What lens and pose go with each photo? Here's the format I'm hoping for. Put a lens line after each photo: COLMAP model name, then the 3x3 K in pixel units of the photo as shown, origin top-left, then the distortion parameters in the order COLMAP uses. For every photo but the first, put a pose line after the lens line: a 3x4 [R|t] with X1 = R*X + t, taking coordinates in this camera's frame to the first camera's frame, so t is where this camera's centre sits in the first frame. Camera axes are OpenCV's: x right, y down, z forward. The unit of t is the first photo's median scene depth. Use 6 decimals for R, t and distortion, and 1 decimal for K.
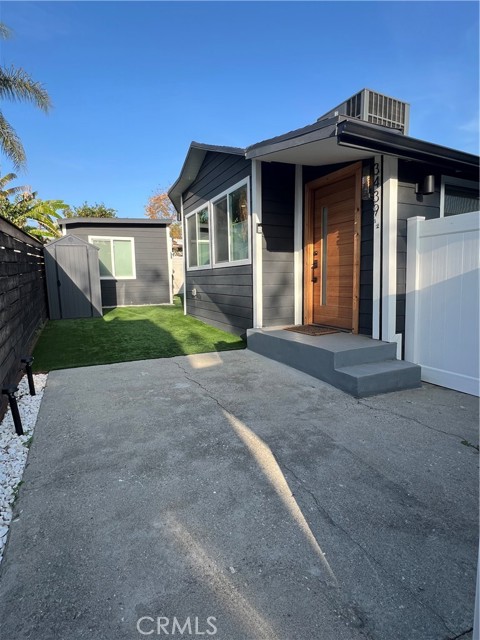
lens RADIAL K [[325.8, 0, 240.7], [0, 325.8, 317.2], [0, 0, 1]] dist [0.001248, 0.000617]
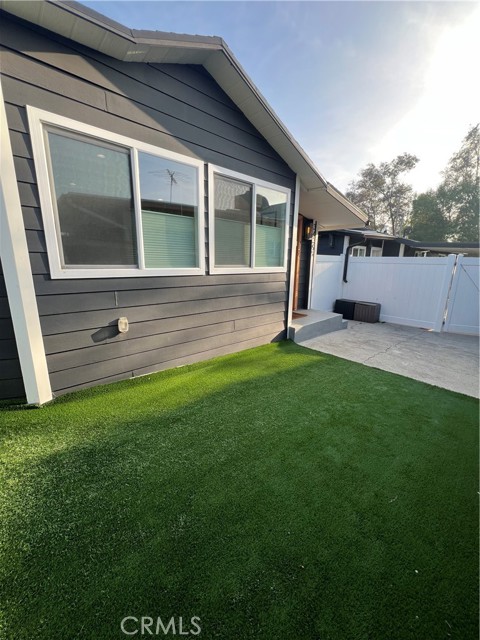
lens RADIAL K [[256.5, 0, 238.9], [0, 256.5, 321.6], [0, 0, 1]] dist [-0.002824, 0.000262]
pose [[-0.273000, -0.195980, 0.941840, -1.134193], [0.110310, 0.966195, 0.233022, -0.322123], [-0.955669, 0.167509, -0.242153, 2.024920]]
